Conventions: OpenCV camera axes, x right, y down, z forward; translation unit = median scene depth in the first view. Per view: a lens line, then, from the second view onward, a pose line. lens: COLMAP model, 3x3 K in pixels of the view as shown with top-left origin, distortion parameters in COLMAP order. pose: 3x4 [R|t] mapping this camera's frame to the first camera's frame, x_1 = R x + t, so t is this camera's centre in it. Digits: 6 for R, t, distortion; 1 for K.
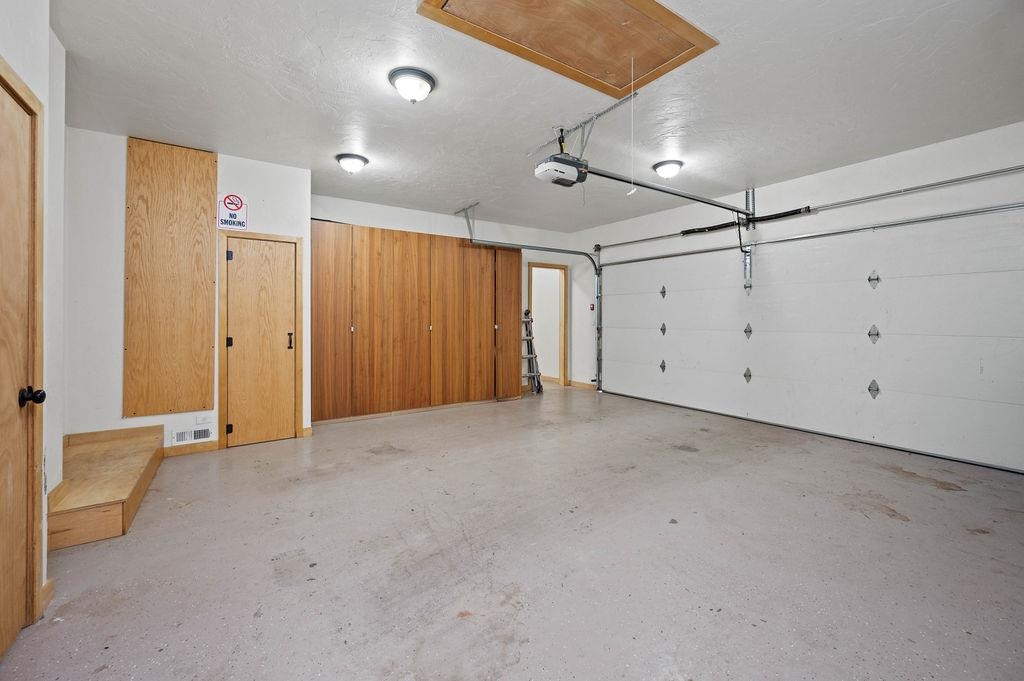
lens RADIAL K [[418.7, 0, 512.1], [0, 418.7, 317.3], [0, 0, 1]] dist [0.000831, 0.000108]
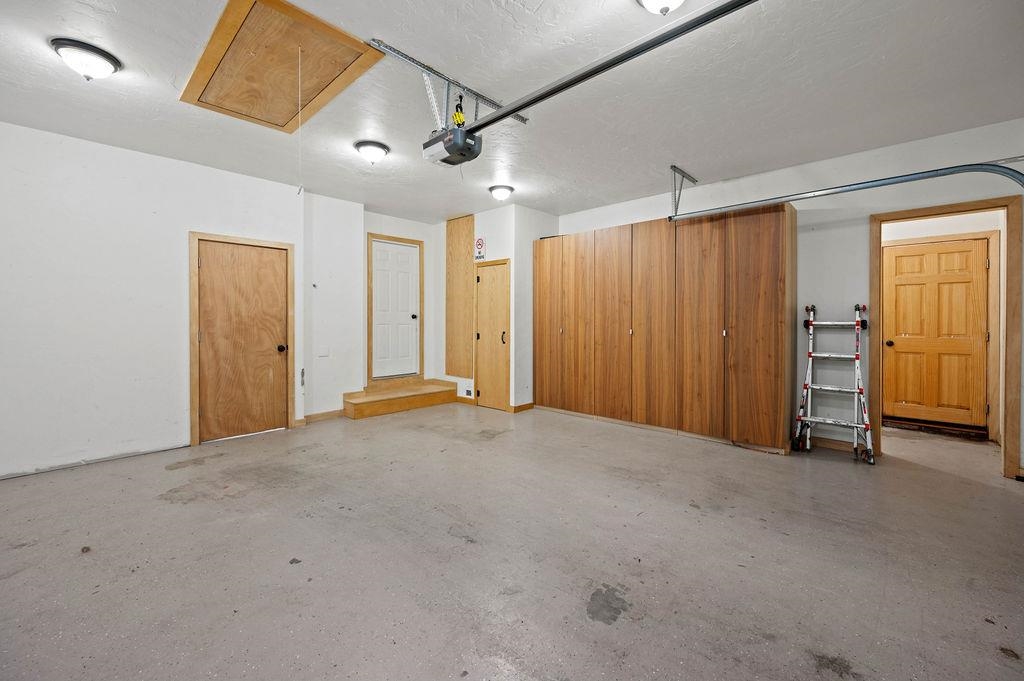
lens RADIAL K [[418.7, 0, 515.8], [0, 418.7, 322.8], [0, 0, 1]] dist [0.000831, 0.000108]
pose [[0.222261, 0.005981, -0.974969, 0.650032], [0.004280, 0.999966, 0.007111, -0.000364], [0.974978, -0.005753, 0.222228, 0.620440]]
